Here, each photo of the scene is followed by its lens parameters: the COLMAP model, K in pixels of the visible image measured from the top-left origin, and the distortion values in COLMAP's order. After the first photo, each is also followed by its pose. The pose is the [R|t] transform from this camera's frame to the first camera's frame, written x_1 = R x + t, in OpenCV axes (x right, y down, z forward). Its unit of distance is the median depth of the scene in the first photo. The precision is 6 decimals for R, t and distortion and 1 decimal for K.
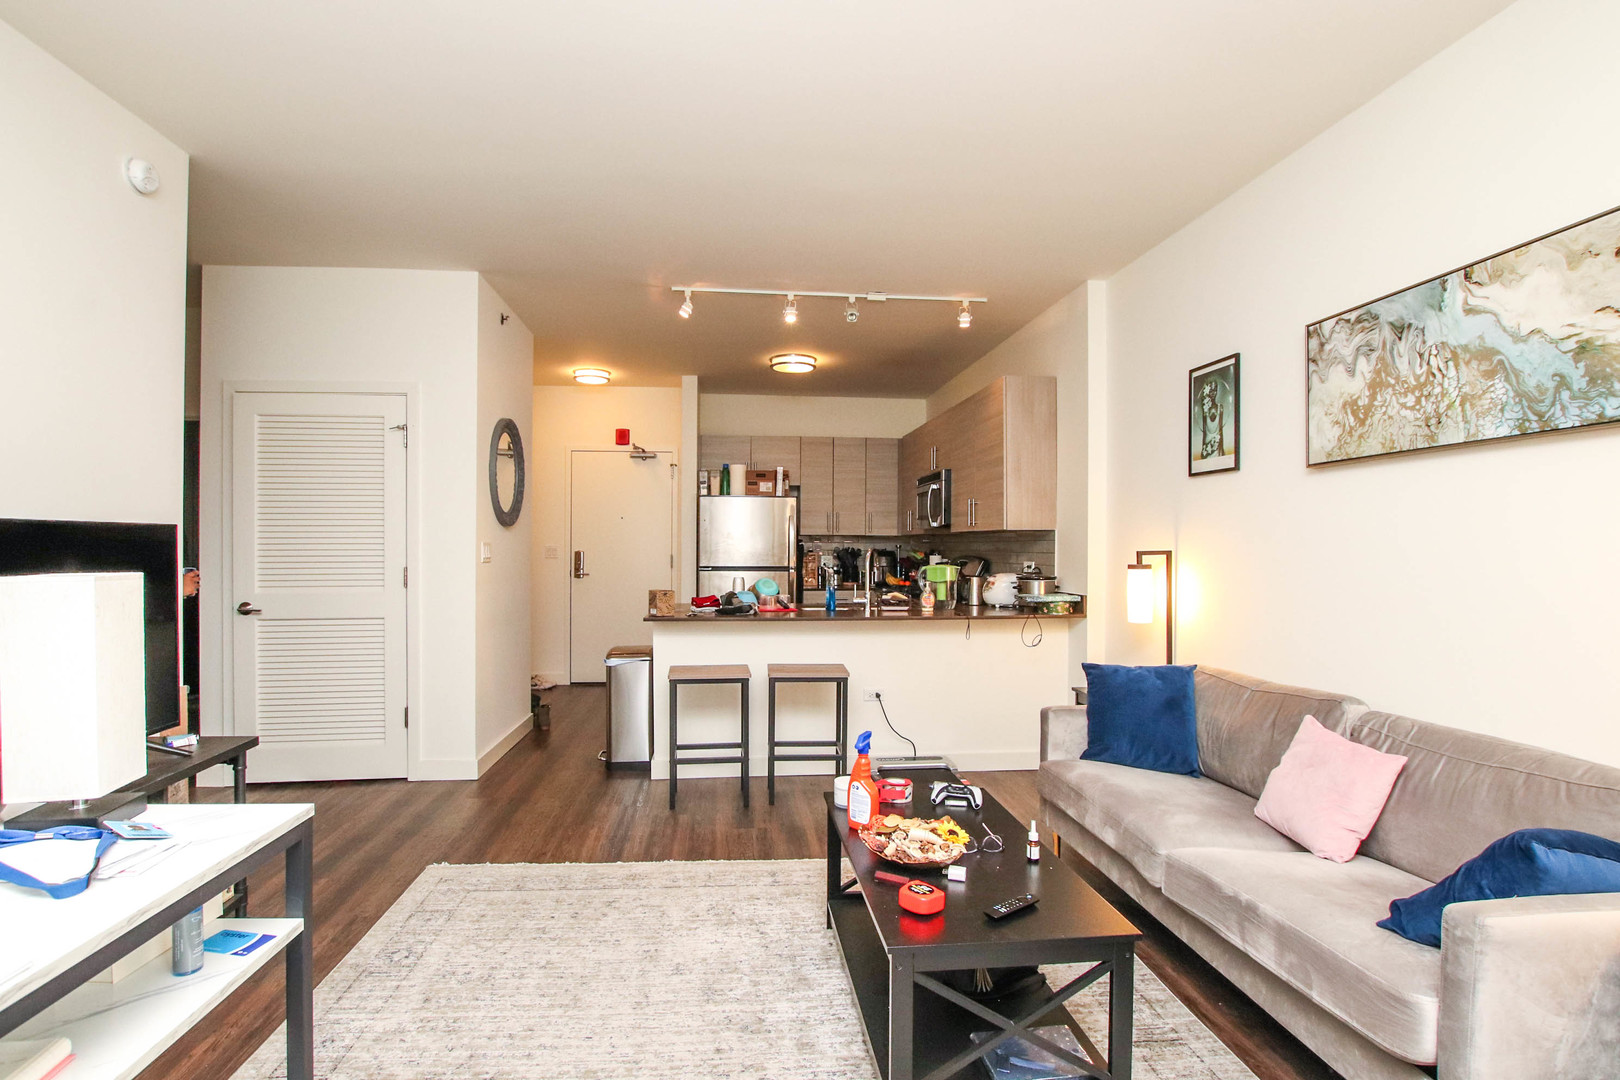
lens RADIAL K [[772.5, 0, 809.6], [0, 772.5, 551.1], [0, 0, 1]] dist [-0.017237, 0.000329]
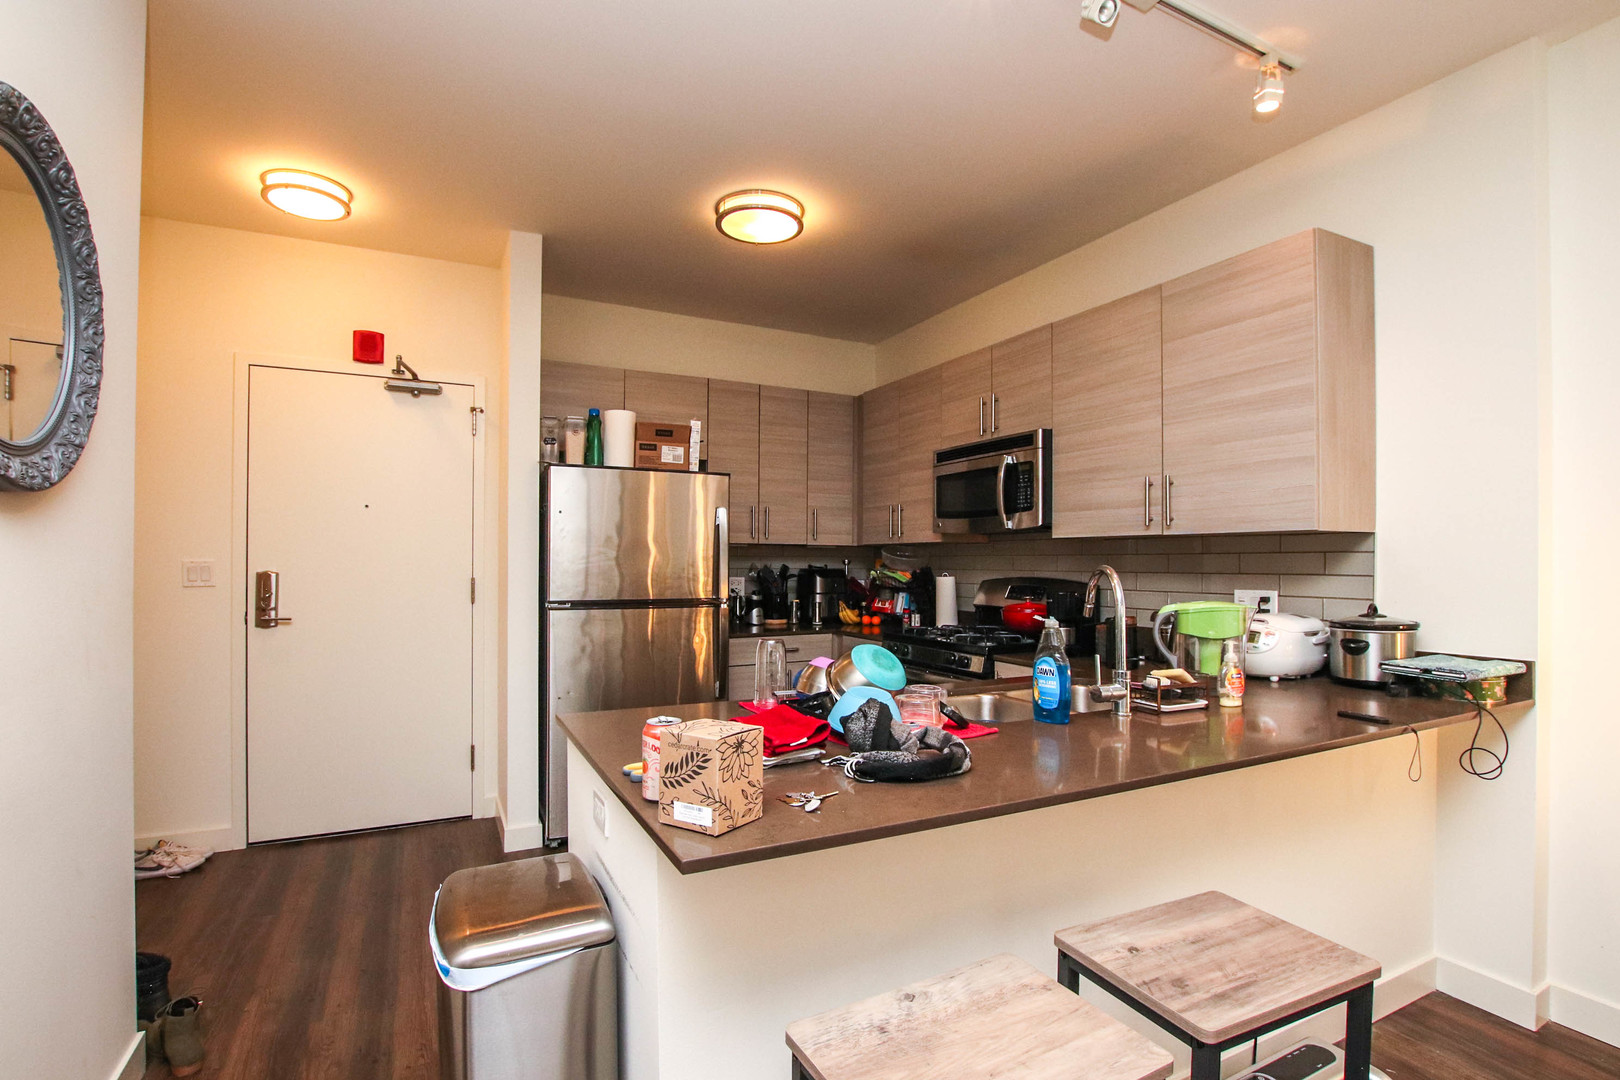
lens RADIAL K [[747.4, 0, 816.0], [0, 747.4, 559.1], [0, 0, 1]] dist [-0.021363, -0.000003]
pose [[0.926491, 0.001867, 0.376312, -0.161570], [0.001053, 0.999971, -0.007554, -0.003972], [-0.376316, 0.007395, 0.926462, 0.463439]]
